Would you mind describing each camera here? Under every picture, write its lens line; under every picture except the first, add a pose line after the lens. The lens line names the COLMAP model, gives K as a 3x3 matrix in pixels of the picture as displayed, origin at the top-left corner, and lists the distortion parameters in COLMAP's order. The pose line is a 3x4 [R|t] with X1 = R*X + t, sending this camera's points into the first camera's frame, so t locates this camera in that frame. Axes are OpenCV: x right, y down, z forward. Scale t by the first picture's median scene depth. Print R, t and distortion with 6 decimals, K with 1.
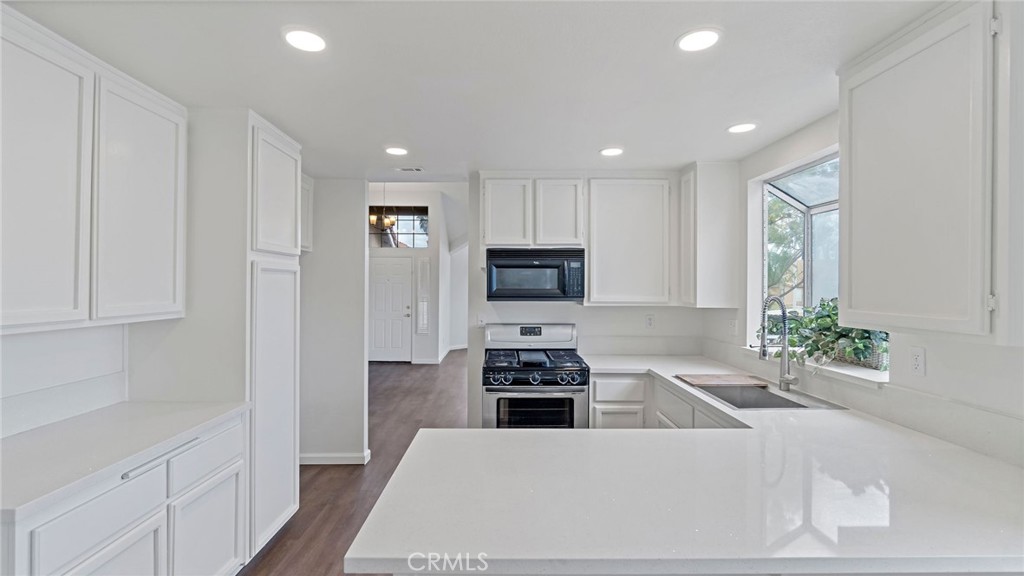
lens RADIAL K [[474.0, 0, 507.5], [0, 474.0, 285.8], [0, 0, 1]] dist [0.016959, 0.000317]
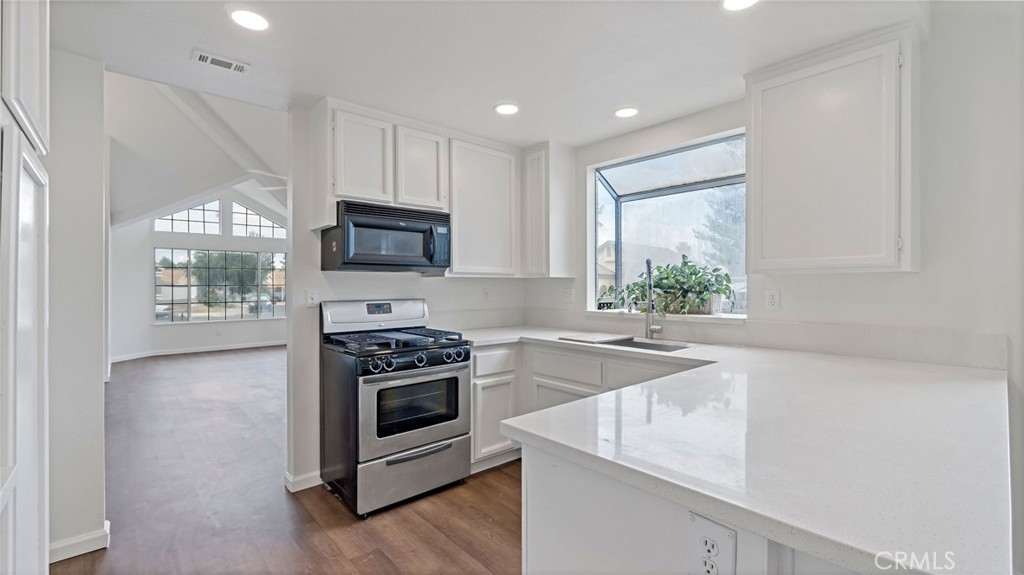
lens RADIAL K [[441.2, 0, 510.3], [0, 441.2, 286.9], [0, 0, 1]] dist [0.000707, 0.000222]
pose [[0.755227, -0.006672, 0.655429, -0.305815], [0.004847, 0.999978, 0.004594, 0.059482], [-0.655445, -0.000293, 0.755243, 0.284078]]
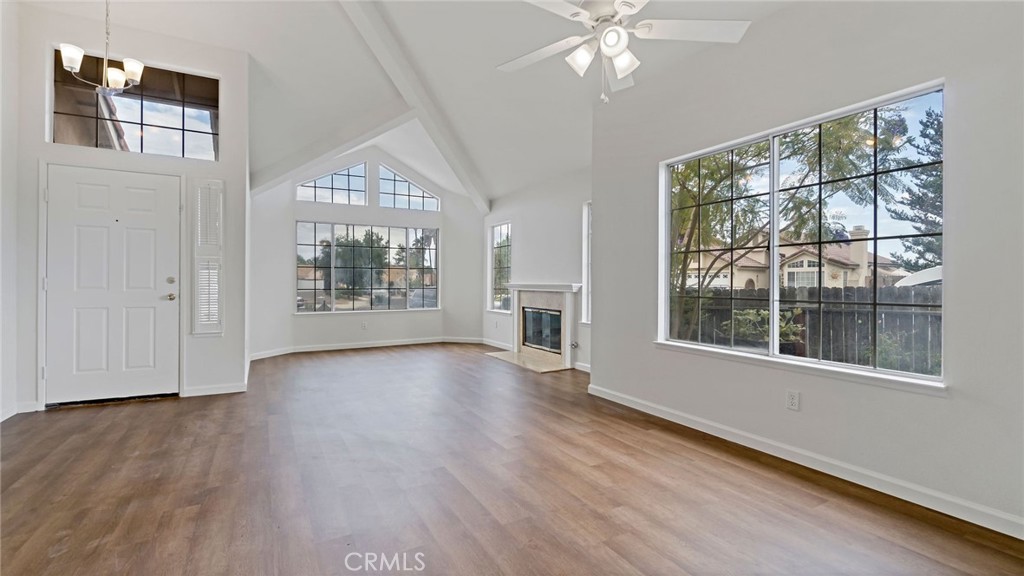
lens RADIAL K [[441.2, 0, 510.7], [0, 441.2, 282.8], [0, 0, 1]] dist [0.000707, 0.000222]
pose [[0.875451, -0.002953, 0.483297, -0.307614], [0.001641, 0.999994, 0.003137, 0.115154], [-0.483303, -0.001953, 0.875451, 1.097201]]
